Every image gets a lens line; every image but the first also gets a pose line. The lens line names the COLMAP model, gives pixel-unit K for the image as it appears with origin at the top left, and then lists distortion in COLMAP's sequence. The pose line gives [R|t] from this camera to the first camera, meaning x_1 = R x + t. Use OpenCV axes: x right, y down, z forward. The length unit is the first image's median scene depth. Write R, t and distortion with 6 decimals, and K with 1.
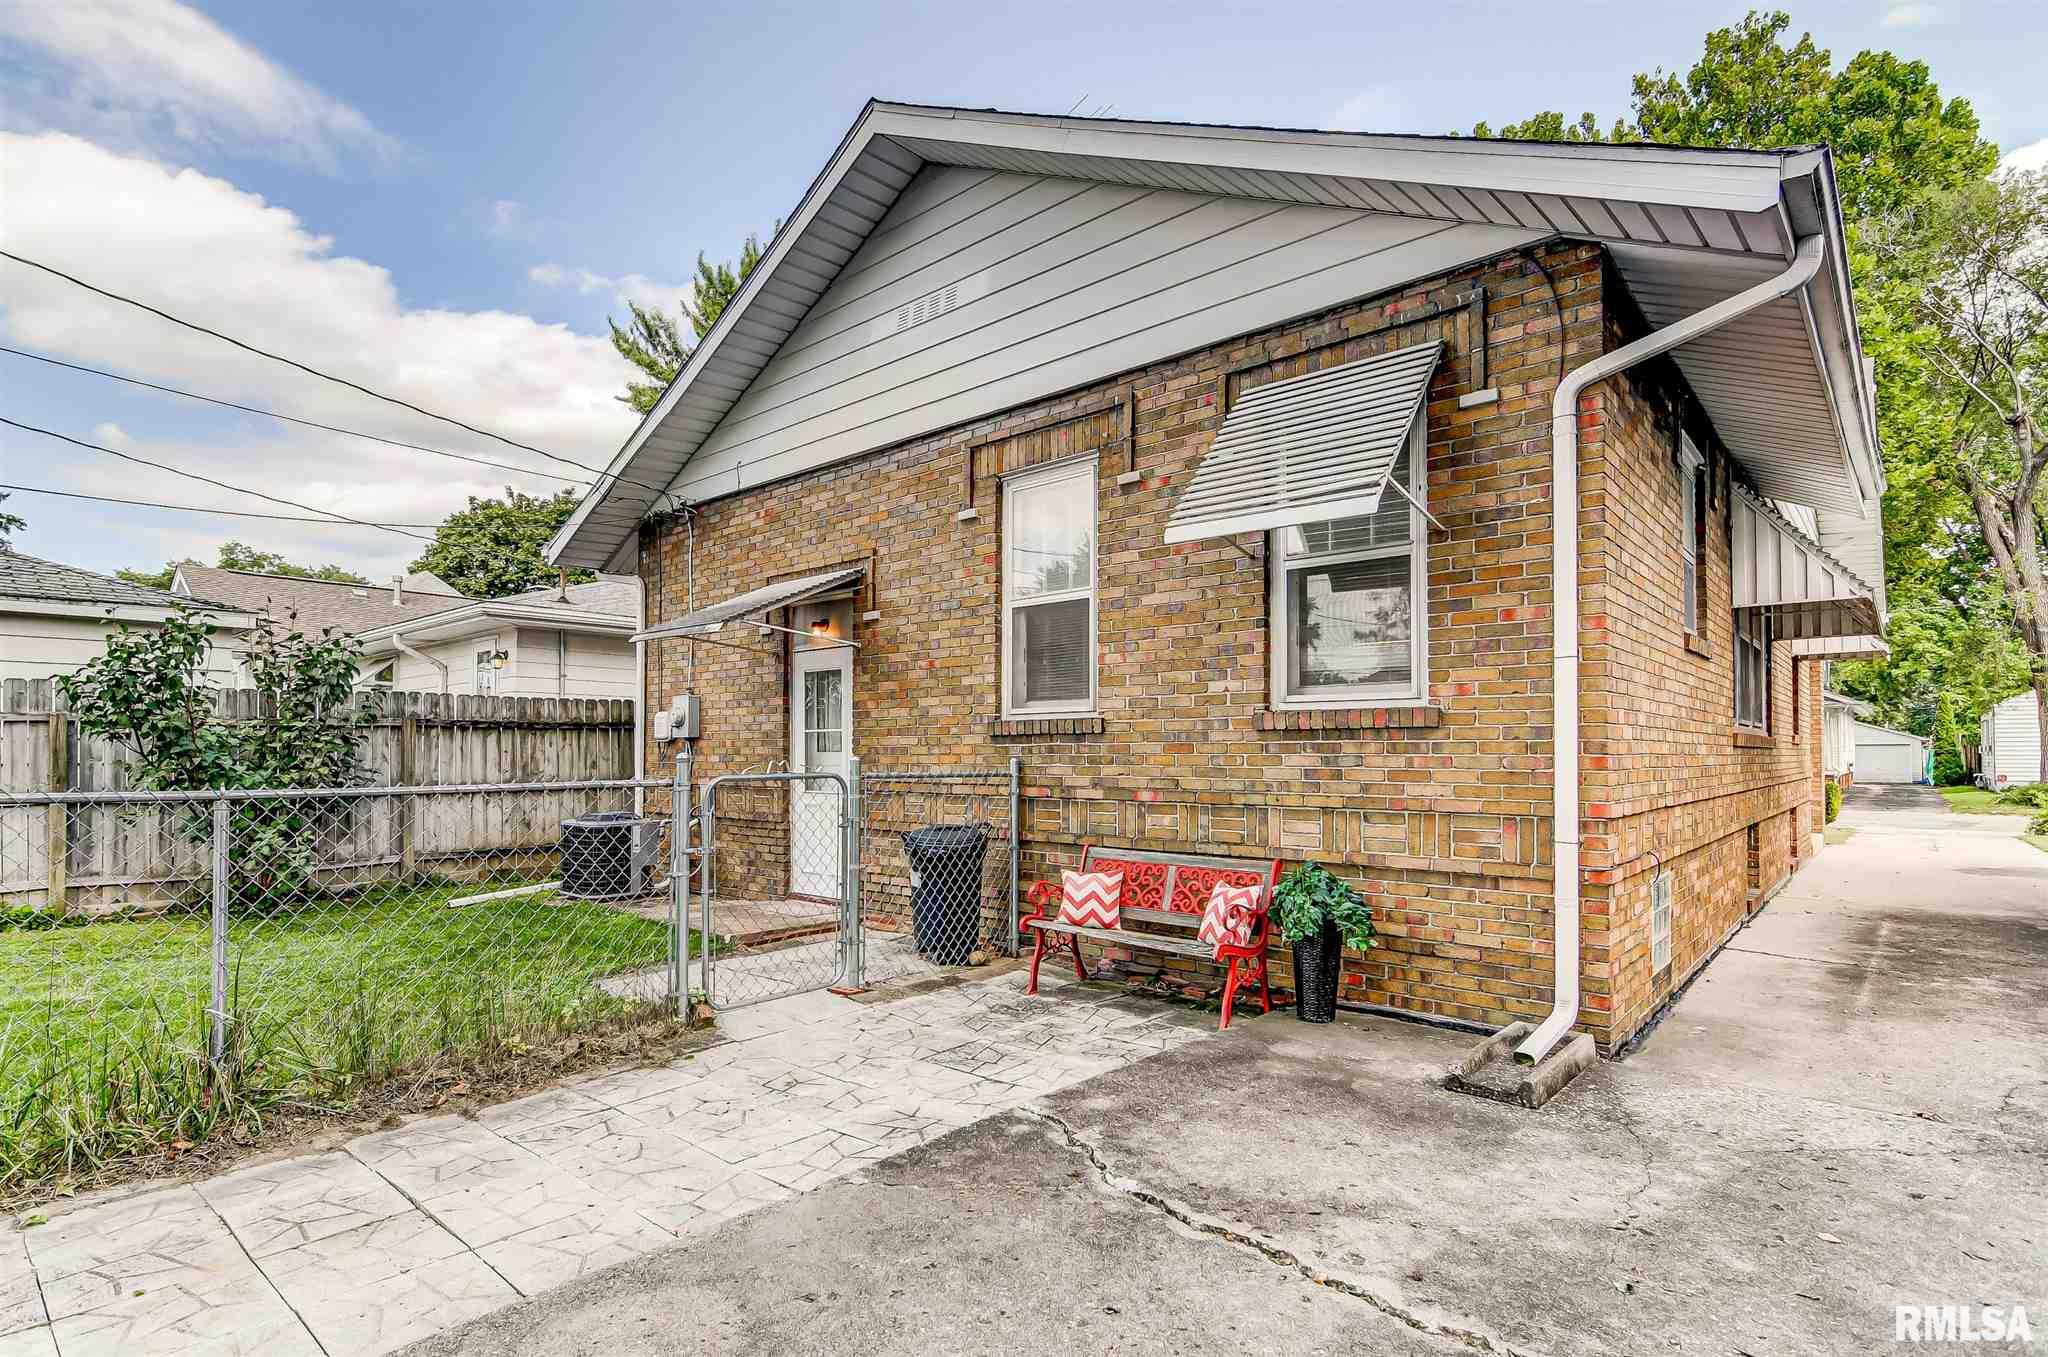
lens RADIAL K [[1000.4, 0, 1024.7], [0, 1000.4, 745.1], [0, 0, 1]] dist [0.000716, -0.000486]
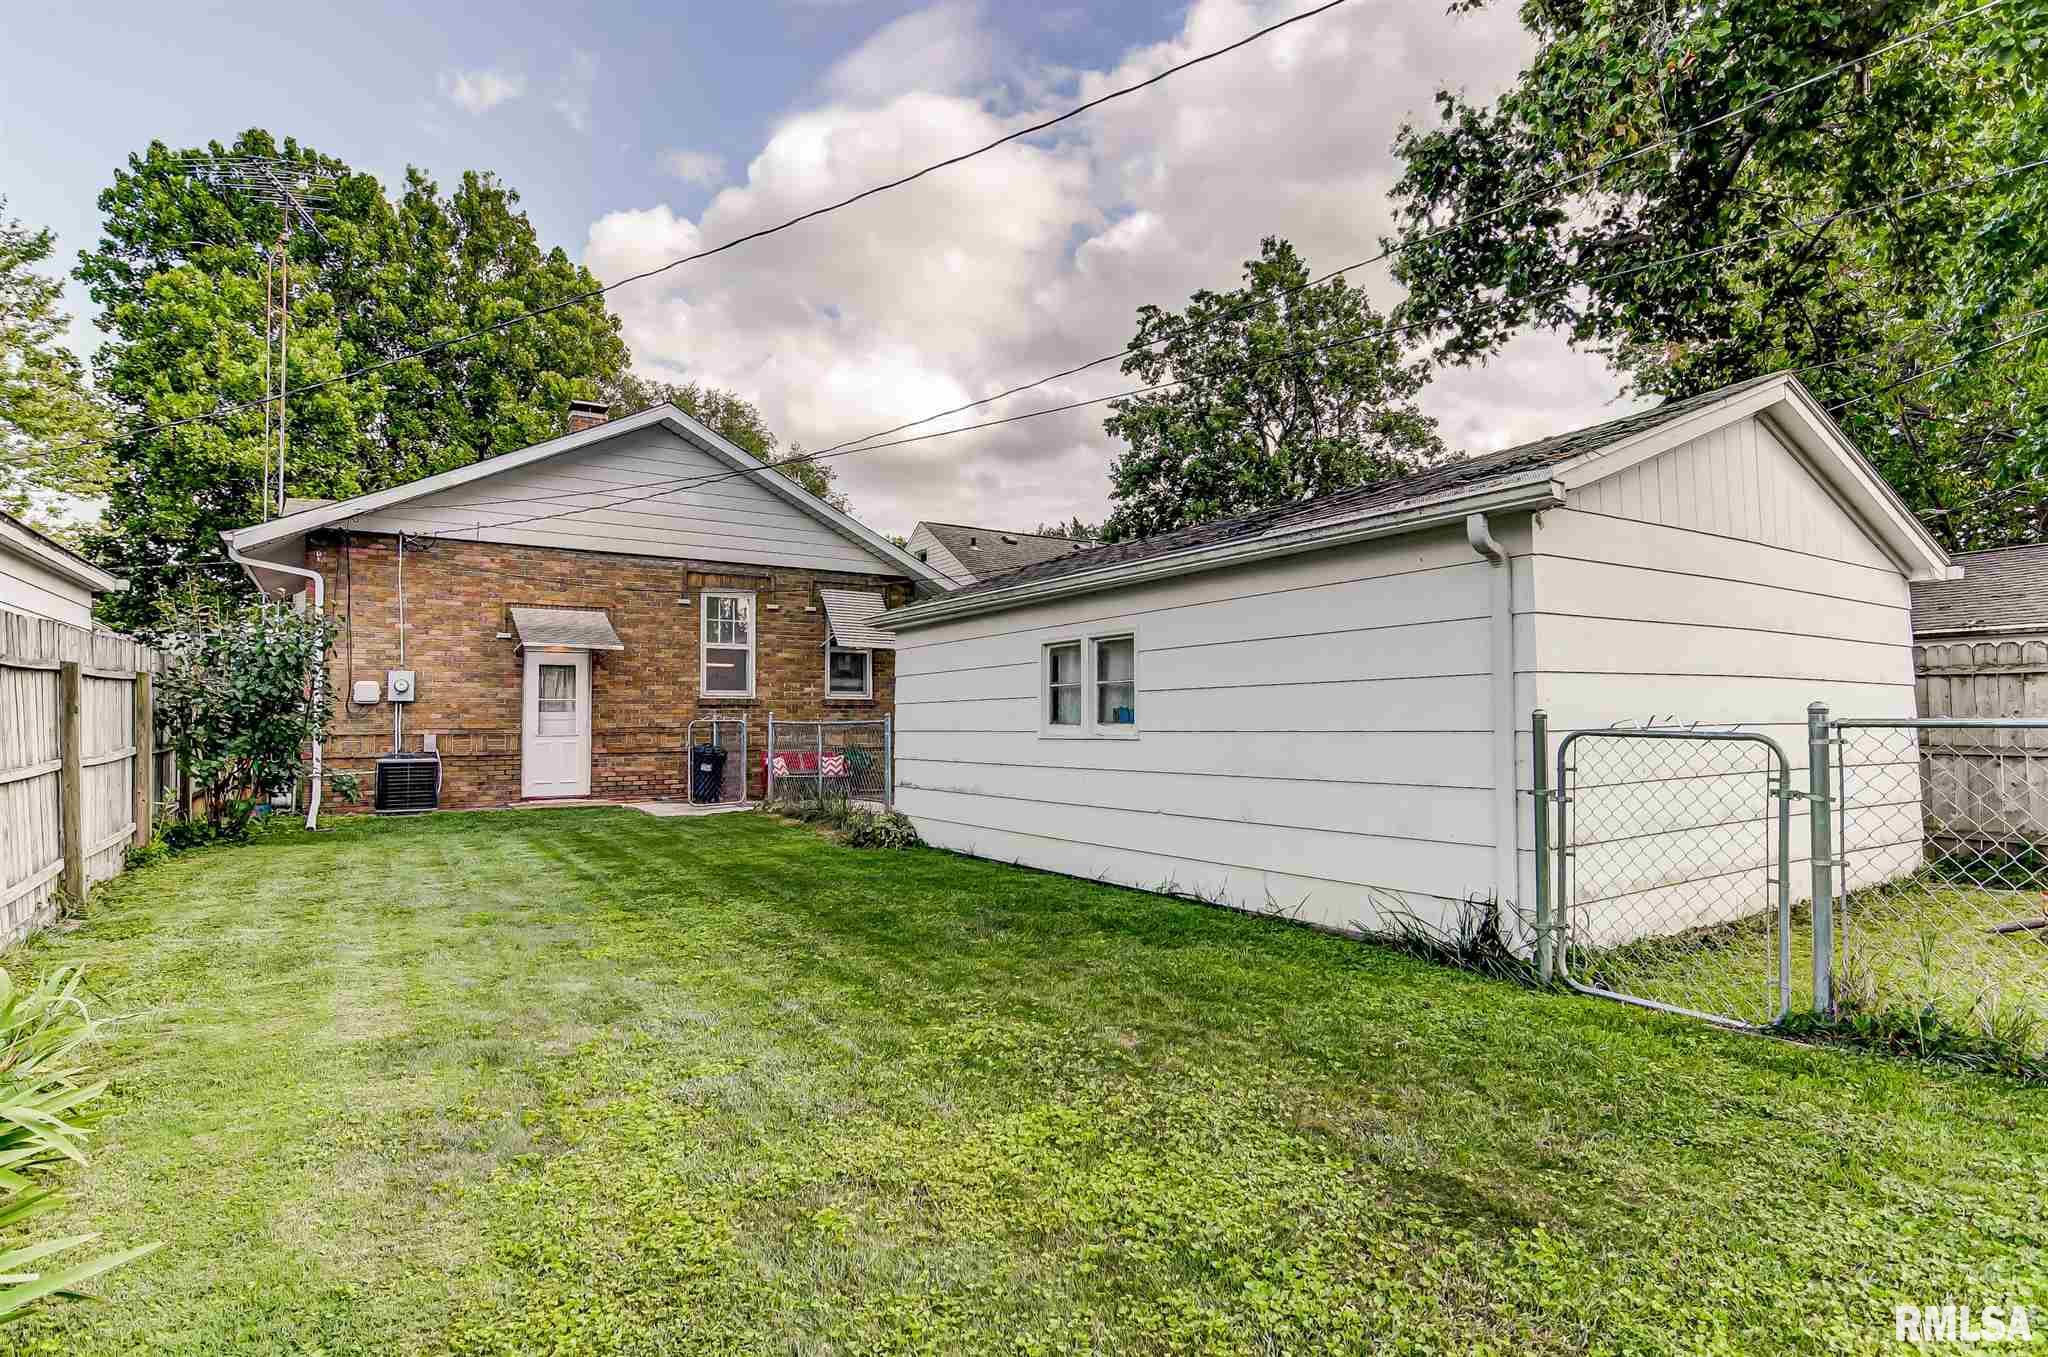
lens RADIAL K [[984.4, 0, 1009.0], [0, 984.4, 682.4], [0, 0, 1]] dist [0.004164, -0.000353]
pose [[0.264307, 0.031840, 0.963913, -1.789287], [-0.011059, 0.999489, -0.029983, -0.001586], [-0.964375, -0.002735, 0.264524, -0.220945]]
